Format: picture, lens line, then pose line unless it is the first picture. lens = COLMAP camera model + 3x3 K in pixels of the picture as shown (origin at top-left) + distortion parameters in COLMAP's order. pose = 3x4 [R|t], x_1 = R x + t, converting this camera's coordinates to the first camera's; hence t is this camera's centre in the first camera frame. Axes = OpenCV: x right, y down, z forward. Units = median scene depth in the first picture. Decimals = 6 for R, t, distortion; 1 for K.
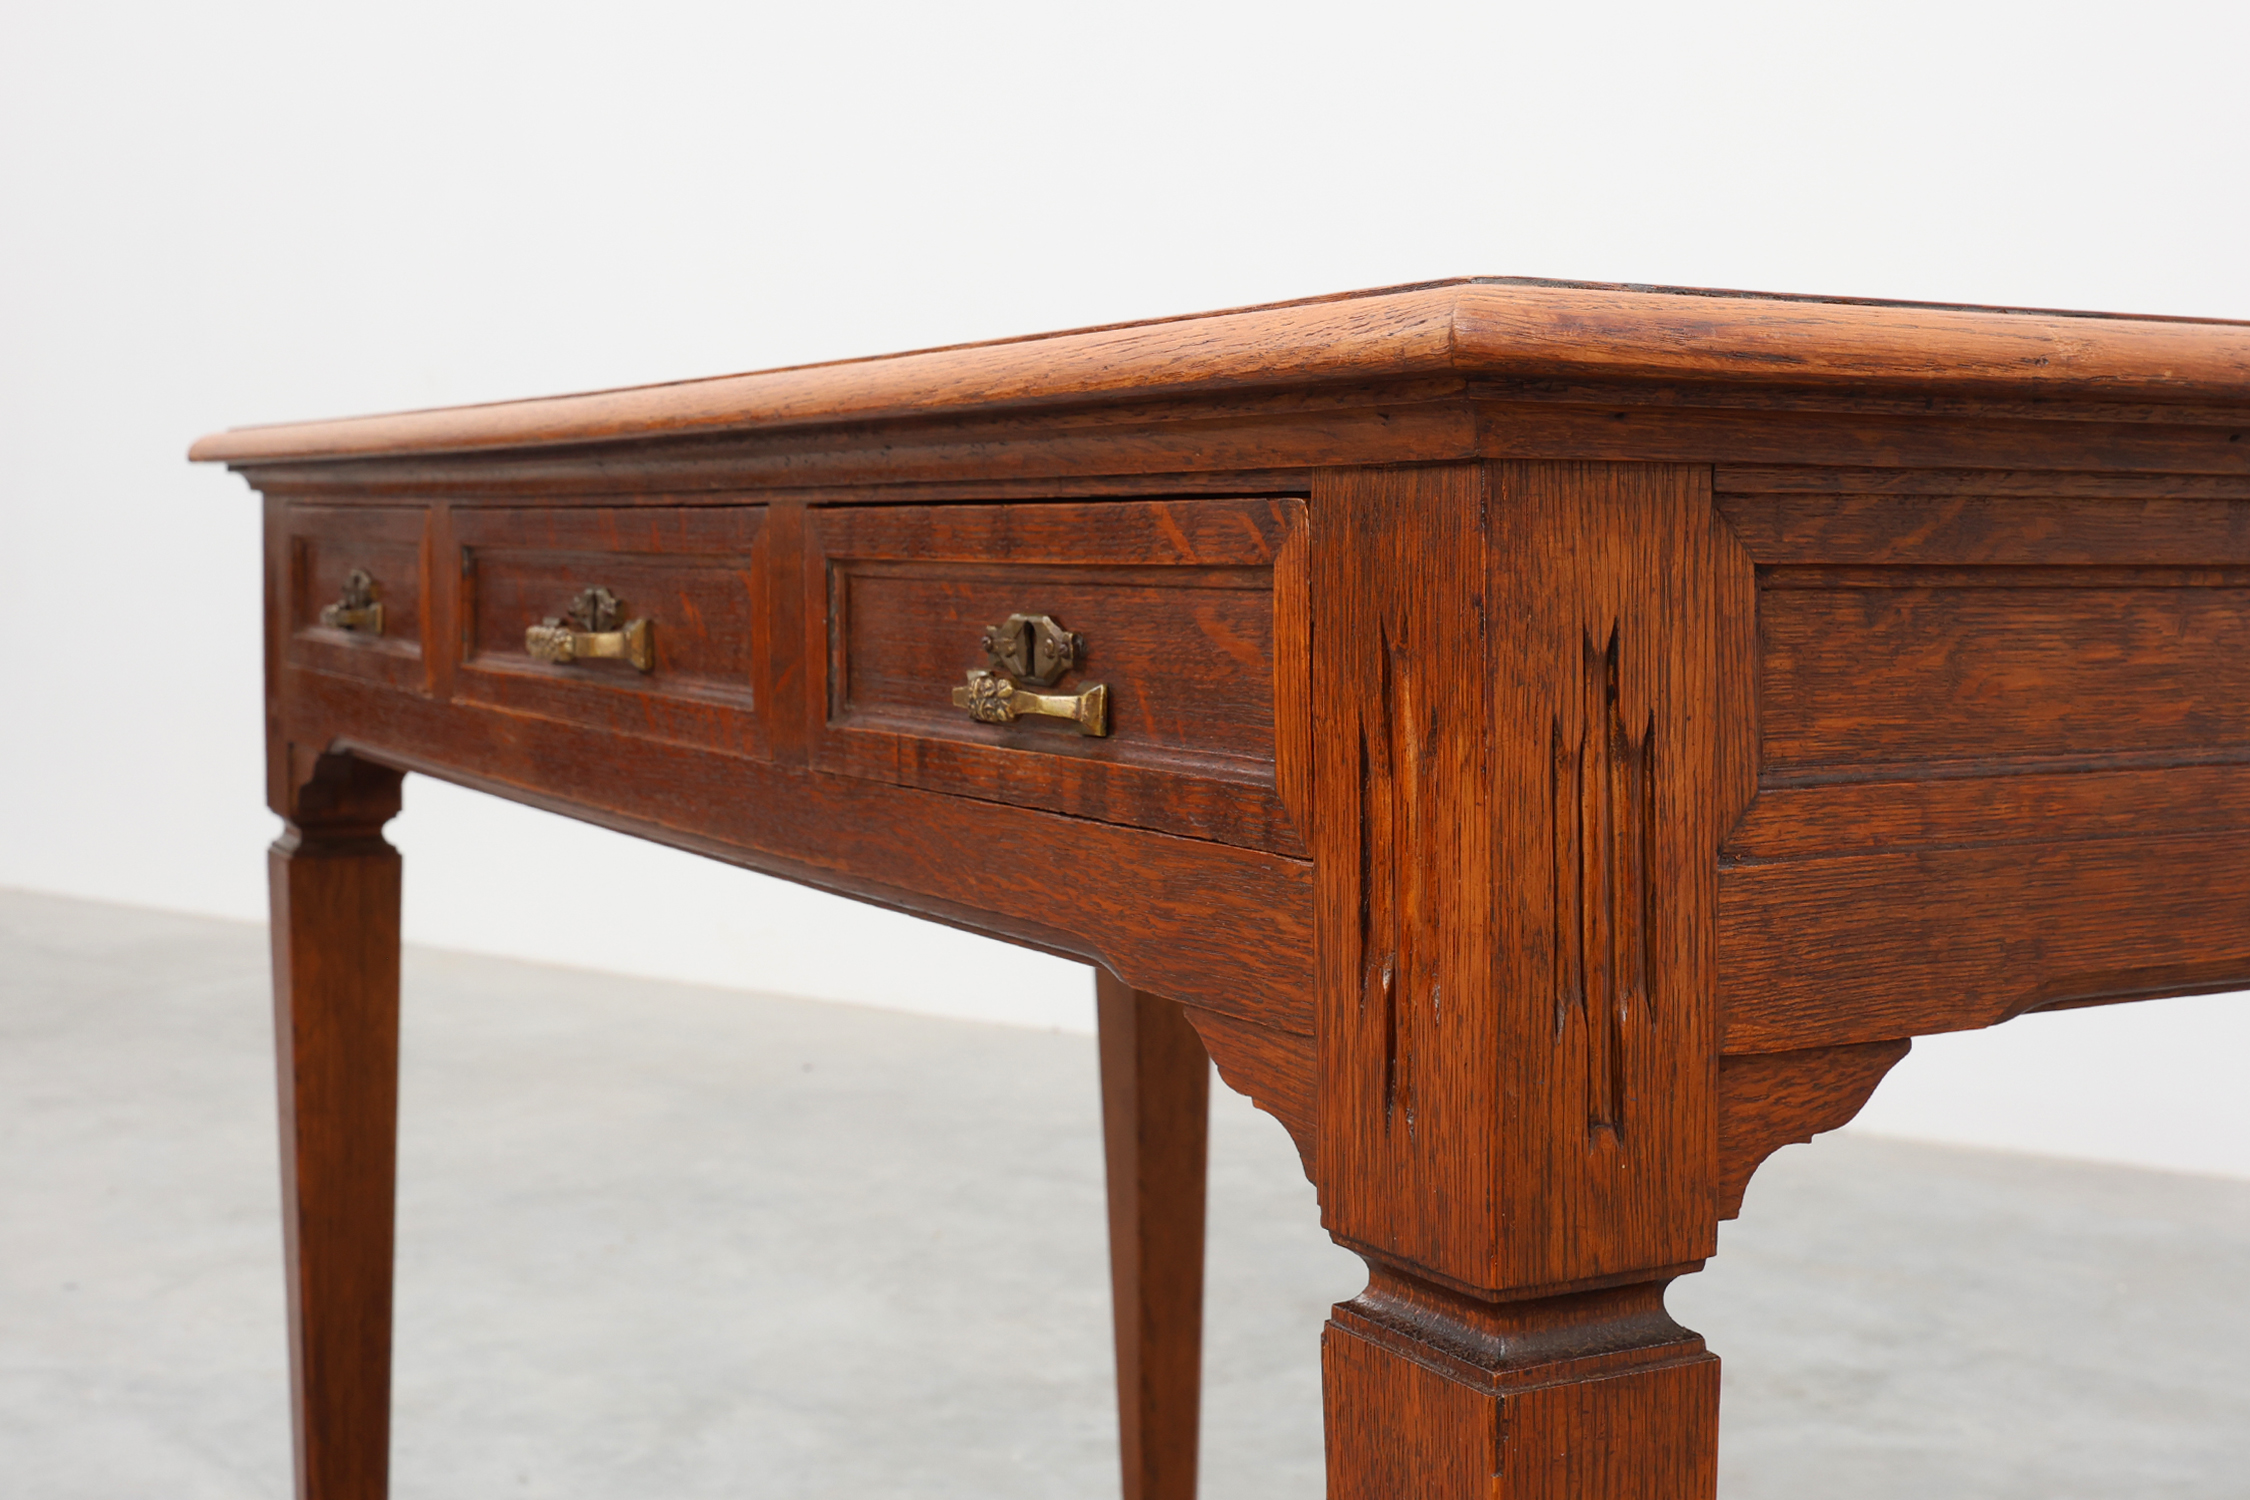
lens RADIAL K [[2786.6, 0, 1124.3], [0, 2786.6, 805.8], [0, 0, 1]] dist [-0.022885, -0.006278]
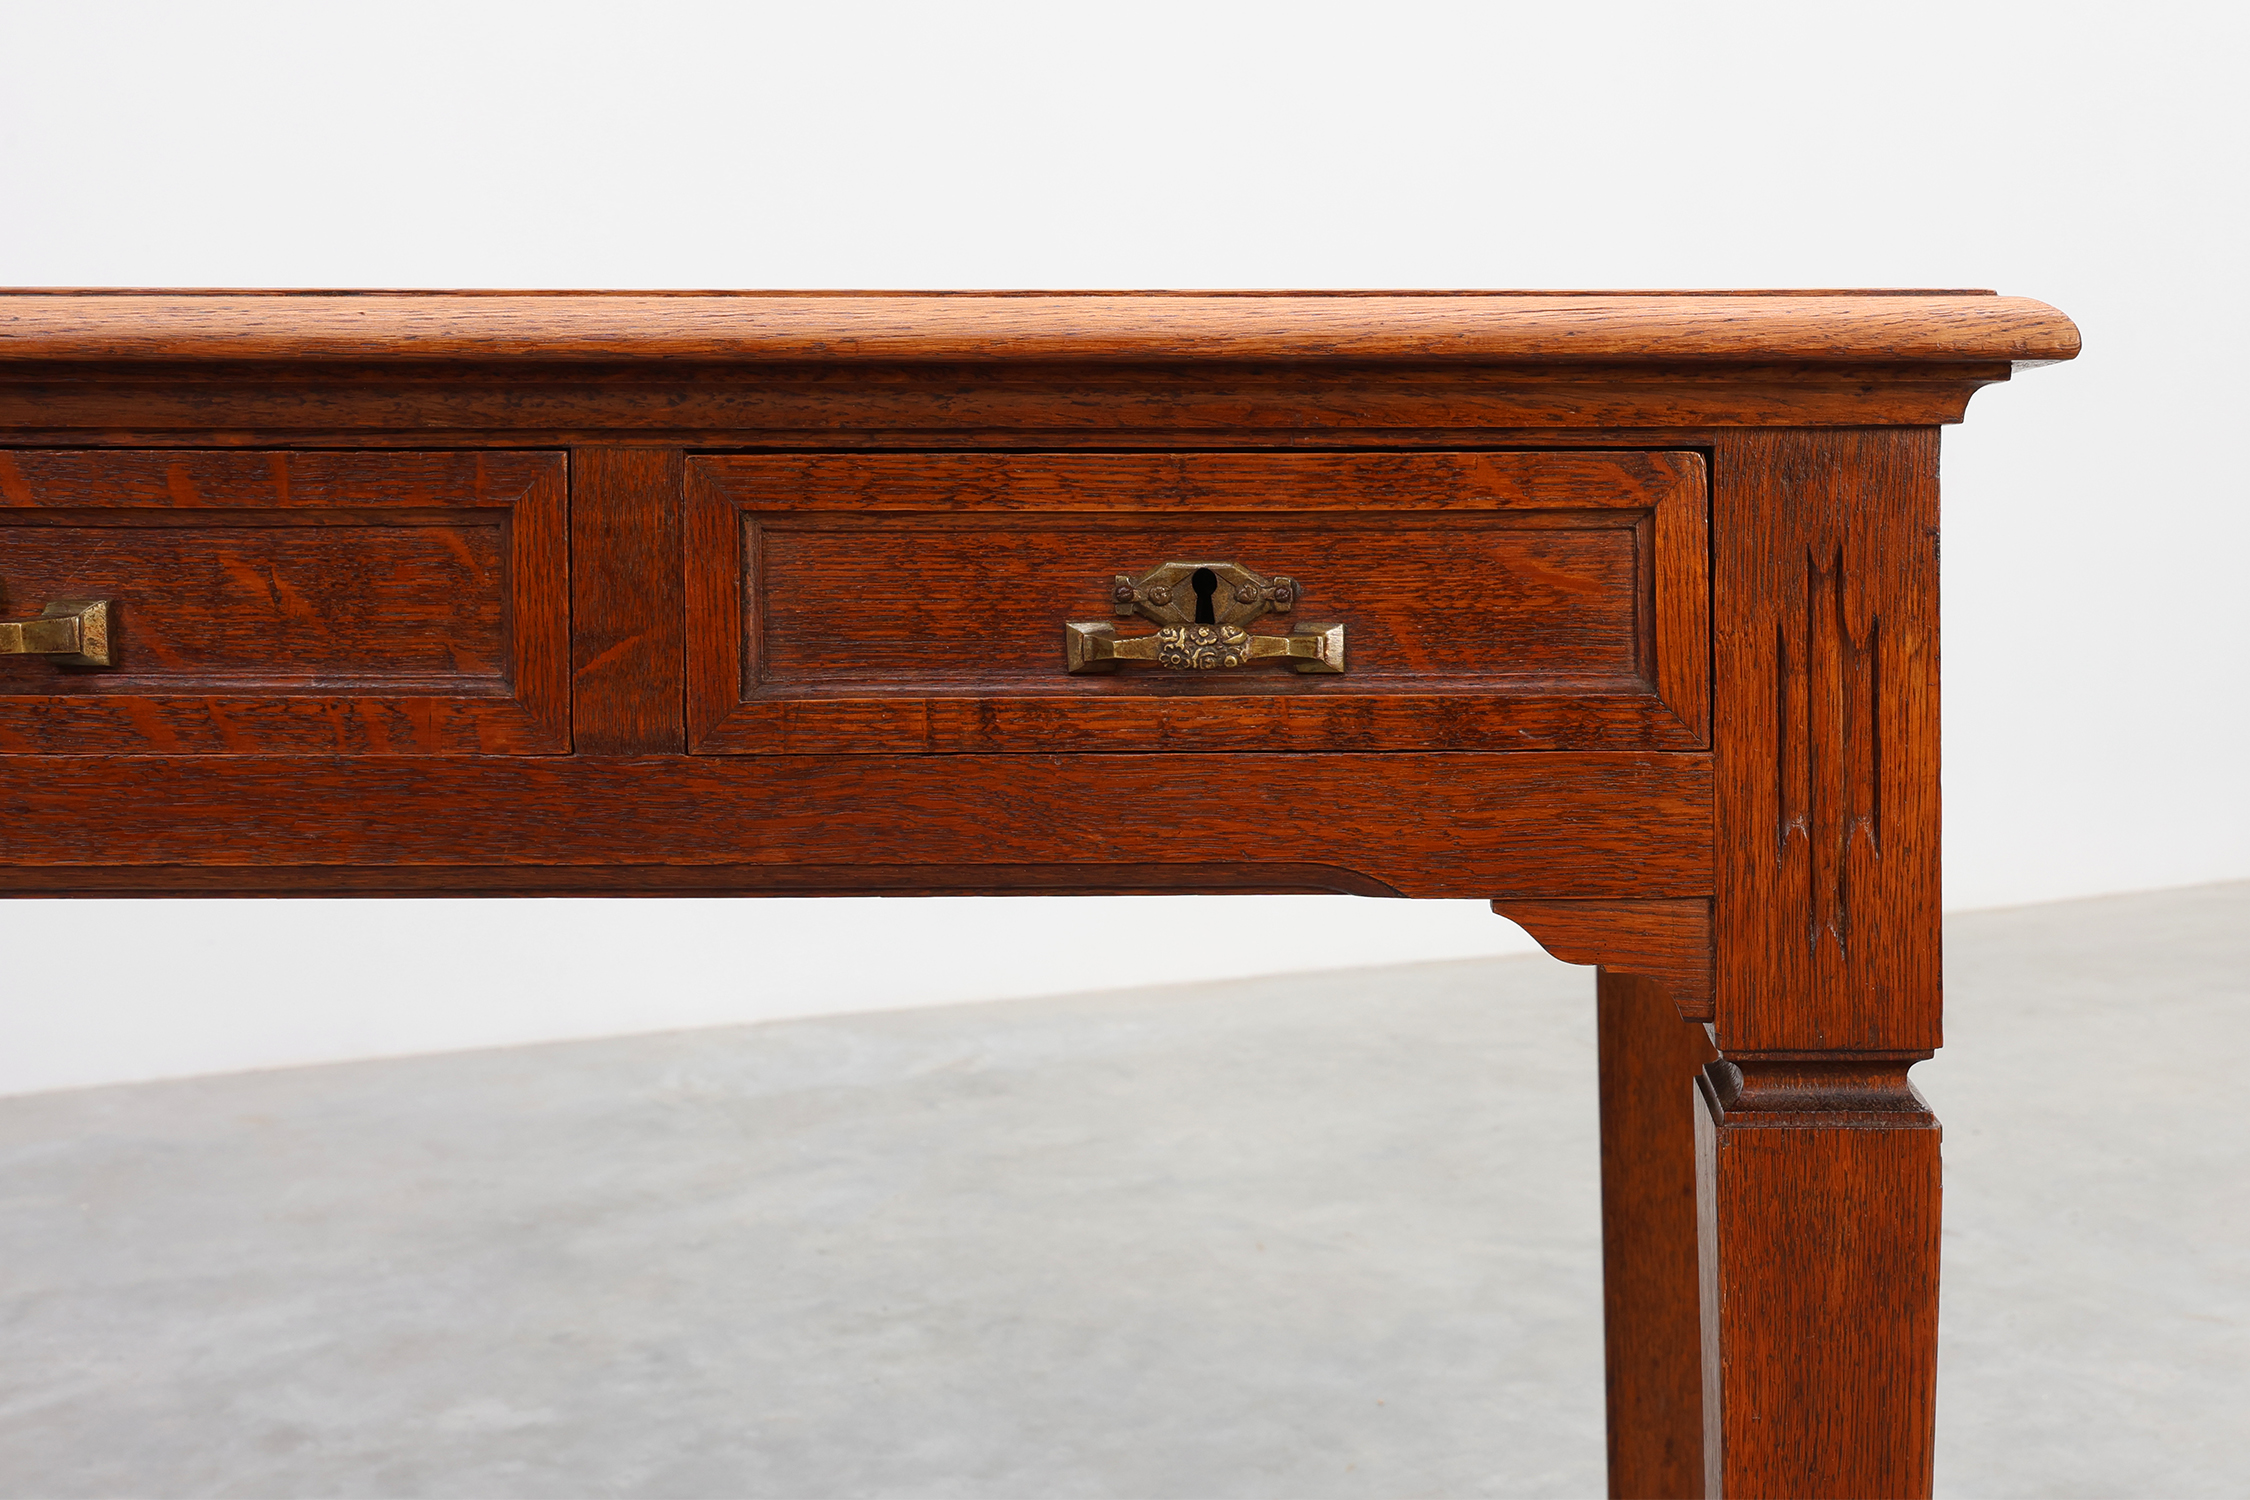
lens RADIAL K [[2701.2, 0, 1125.0], [0, 2701.2, 750.0], [0, 0, 1]] dist [-0.008216, -0.018437]
pose [[0.477347, -0.090427, 0.874050, -1.057337], [0.088071, 0.994606, 0.054801, -0.065994], [-0.874290, 0.050819, 0.482736, 0.641011]]
